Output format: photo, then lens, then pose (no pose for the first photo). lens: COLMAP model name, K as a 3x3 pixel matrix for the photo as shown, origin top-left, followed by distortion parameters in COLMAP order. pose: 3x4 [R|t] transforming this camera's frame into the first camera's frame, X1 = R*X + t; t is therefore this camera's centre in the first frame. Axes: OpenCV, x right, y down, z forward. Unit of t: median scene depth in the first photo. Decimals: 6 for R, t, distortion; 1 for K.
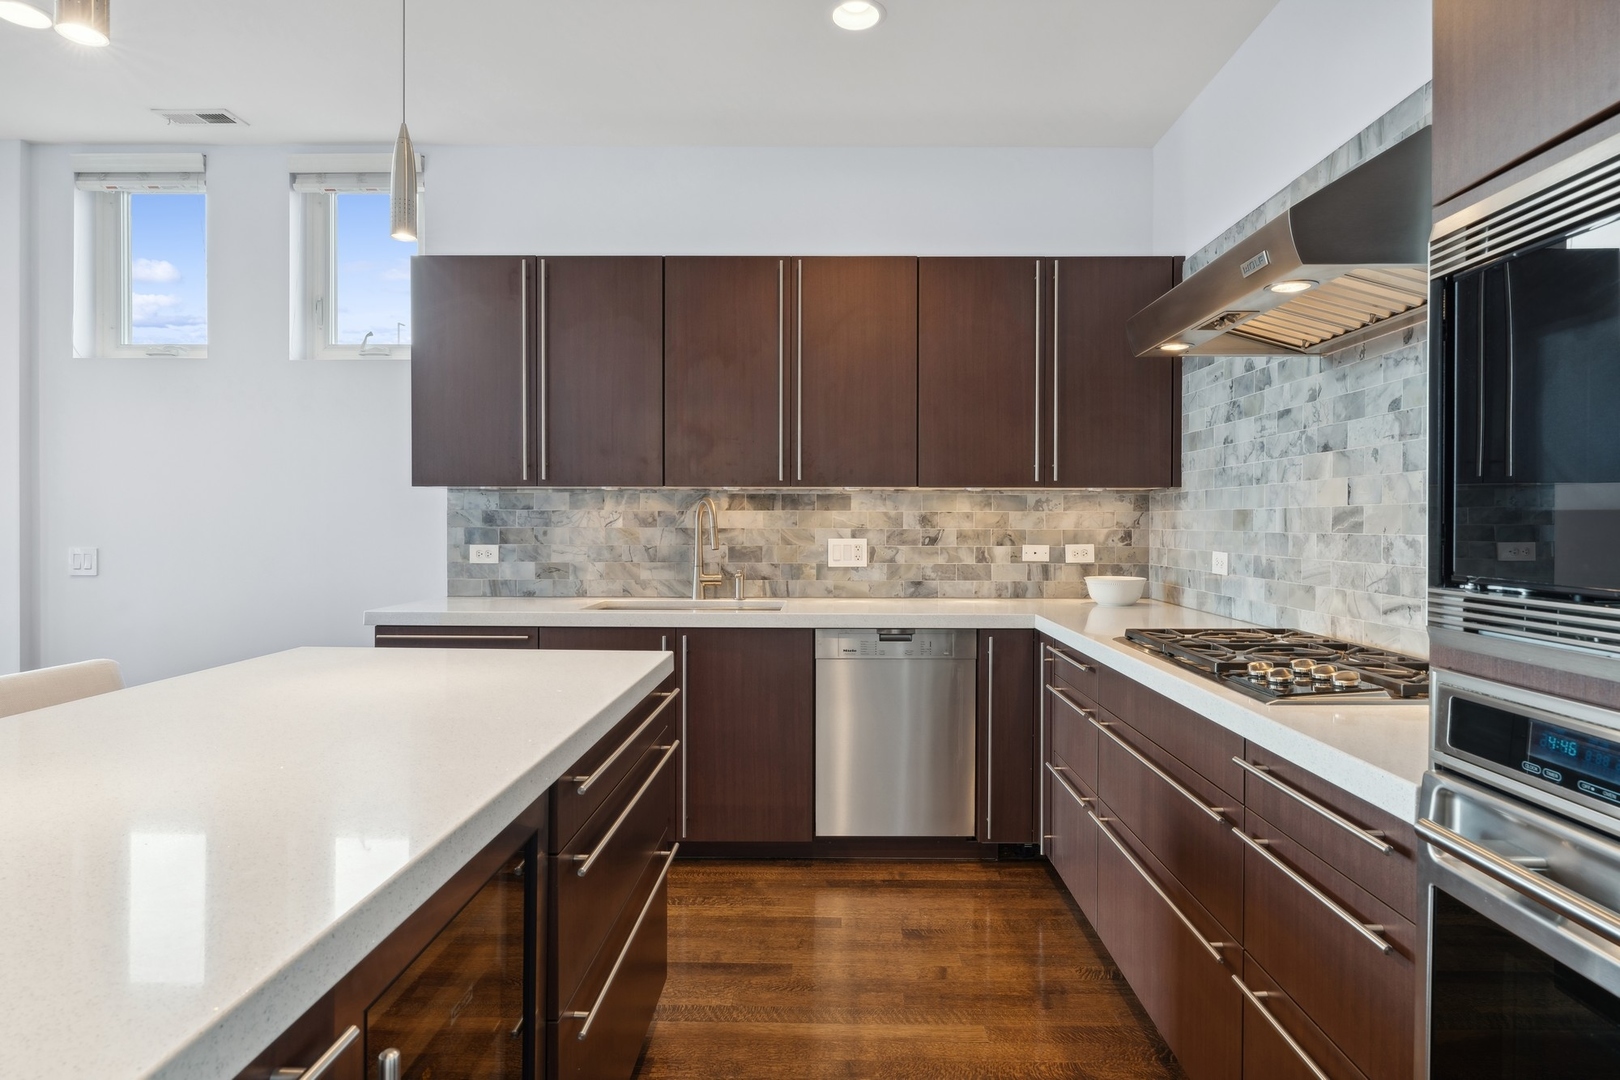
lens RADIAL K [[884.9, 0, 840.2], [0, 884.9, 528.5], [0, 0, 1]] dist [-0.005911, -0.001058]
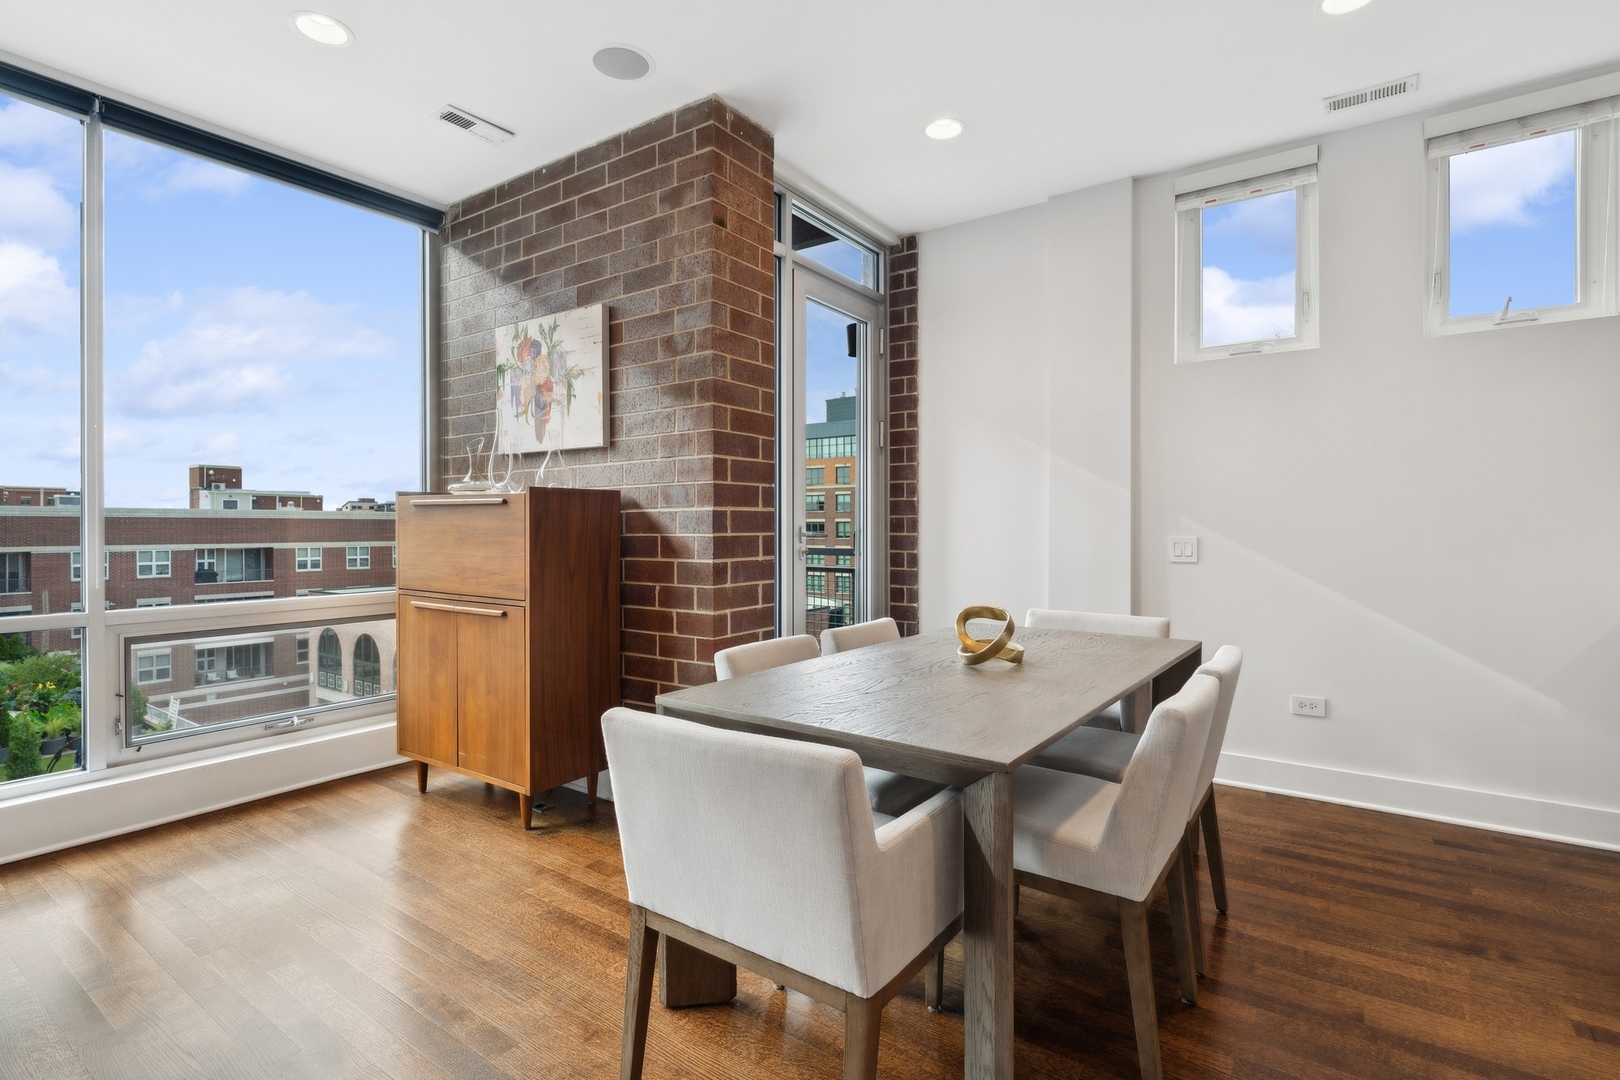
lens RADIAL K [[768.4, 0, 826.9], [0, 768.4, 528.4], [0, 0, 1]] dist [-0.004353, 0.000008]
pose [[0.828772, -0.003447, -0.559576, -0.679330], [-0.000104, 0.999980, -0.006314, 0.017488], [0.559587, 0.005291, 0.828755, -0.035563]]
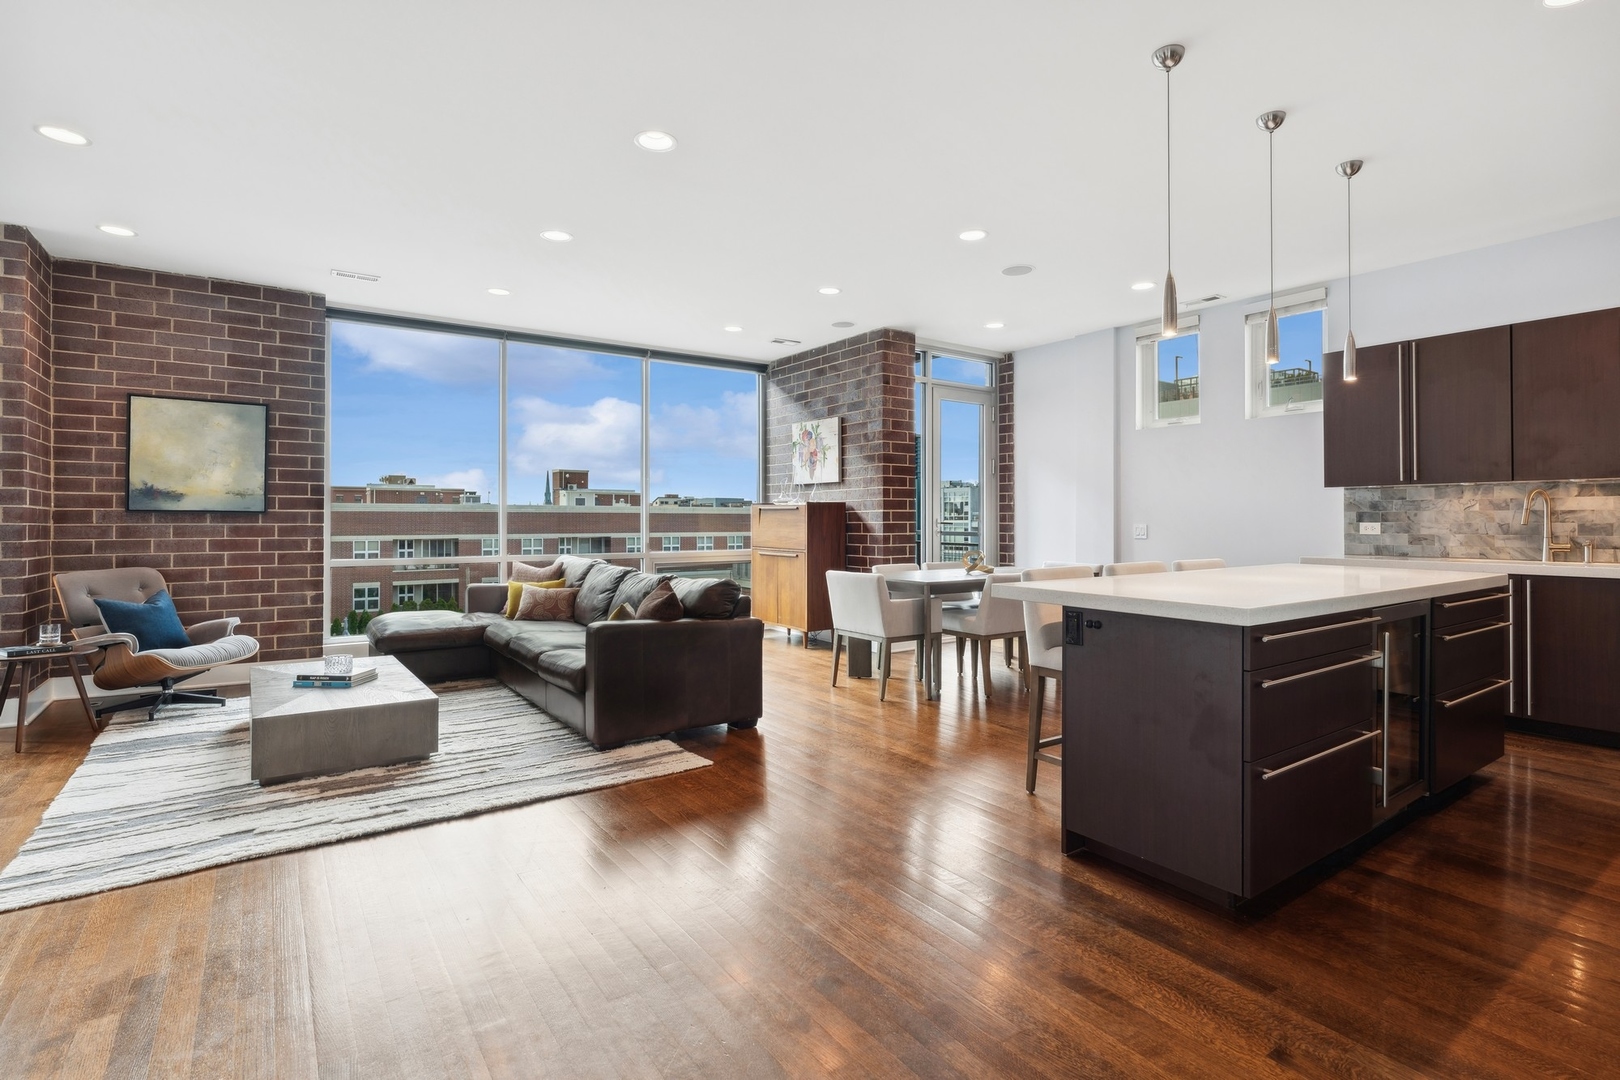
lens RADIAL K [[810.6, 0, 811.5], [0, 810.6, 515.0], [0, 0, 1]] dist [-0.003200, 0.000710]
pose [[0.574692, -0.009372, -0.818316, 0.208160], [-0.003564, 0.999896, -0.013955, 0.028572], [0.818362, 0.010936, 0.574599, -0.650745]]
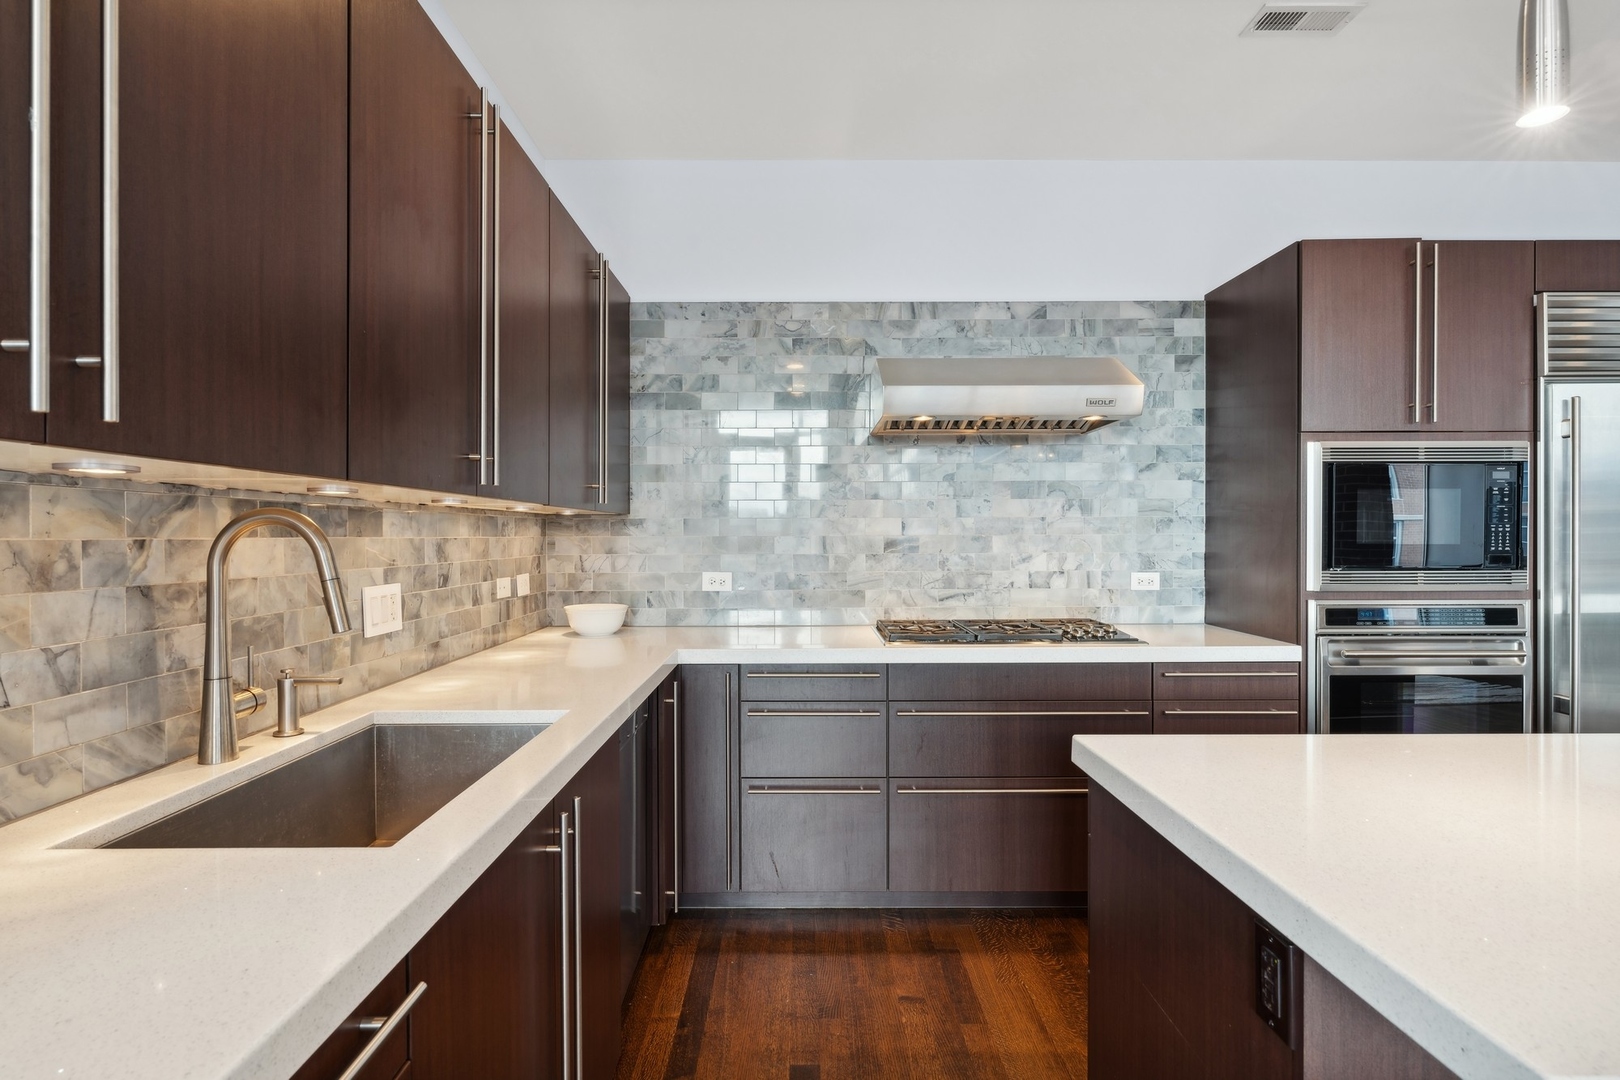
lens RADIAL K [[786.5, 0, 798.4], [0, 786.5, 537.8], [0, 0, 1]] dist [-0.000874, 0.000261]
pose [[0.007702, -0.005439, 0.999956, -0.505944], [0.010828, 0.999927, 0.005355, -0.019411], [-0.999912, 0.010786, 0.007760, 0.723854]]
